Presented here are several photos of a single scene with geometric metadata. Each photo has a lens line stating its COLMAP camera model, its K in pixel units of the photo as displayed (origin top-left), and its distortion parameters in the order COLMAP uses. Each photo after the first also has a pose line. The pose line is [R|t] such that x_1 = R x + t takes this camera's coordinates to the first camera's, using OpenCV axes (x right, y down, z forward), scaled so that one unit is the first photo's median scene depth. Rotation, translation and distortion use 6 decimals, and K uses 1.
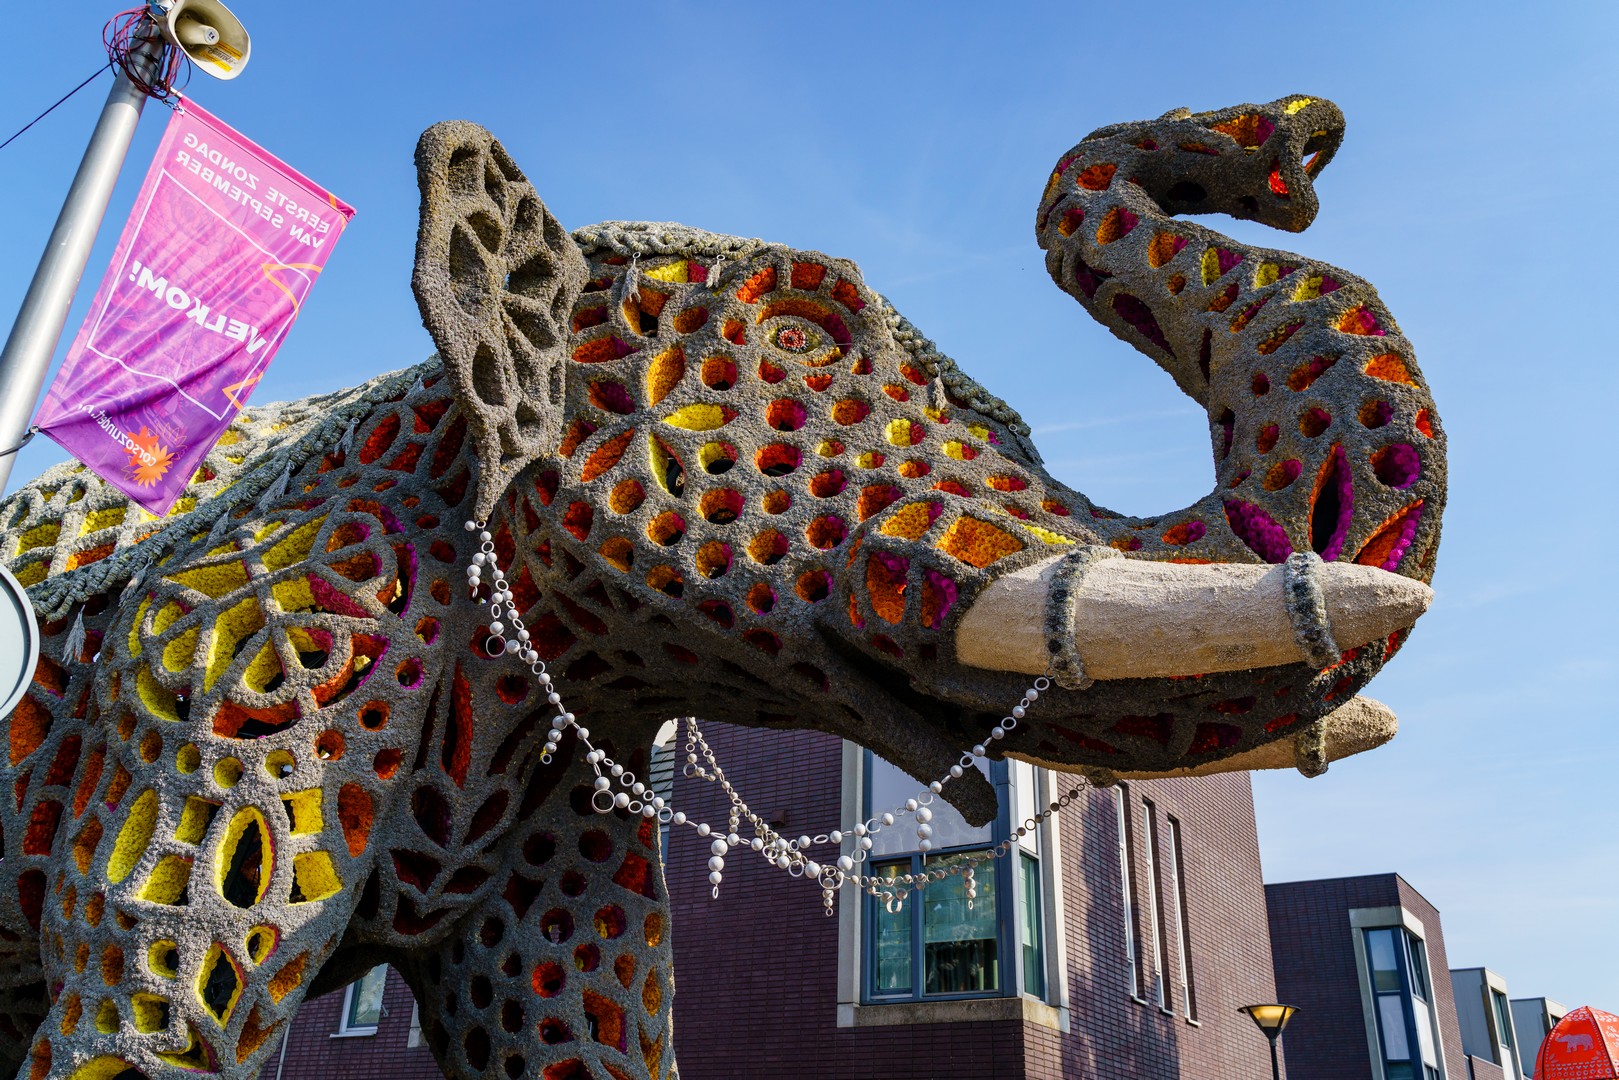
lens RADIAL K [[1365.3, 0, 809.5], [0, 1365.3, 540.0], [0, 0, 1]] dist [0.001118, -0.002508]
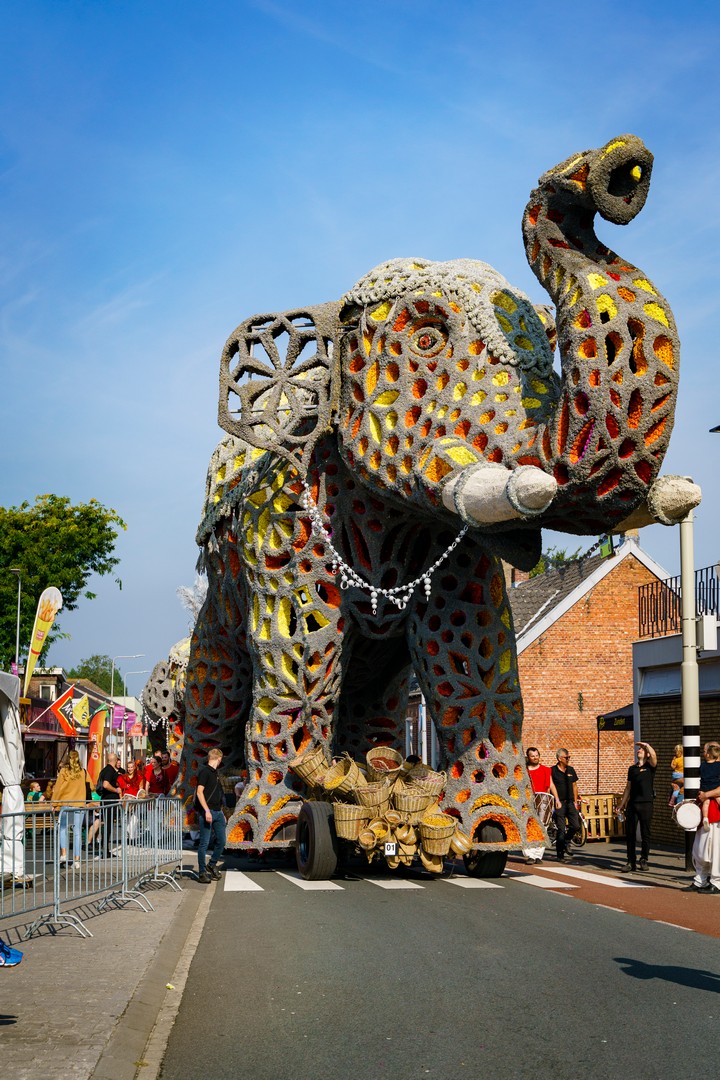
lens RADIAL K [[1455.2, 0, 360.0], [0, 1455.2, 540.0], [0, 0, 1]] dist [-0.006041, -0.001299]
pose [[0.768383, -0.138467, -0.624831, 1.195754], [0.312834, 0.932989, 0.177949, -0.283643], [0.558320, -0.332202, 0.760211, -0.755587]]
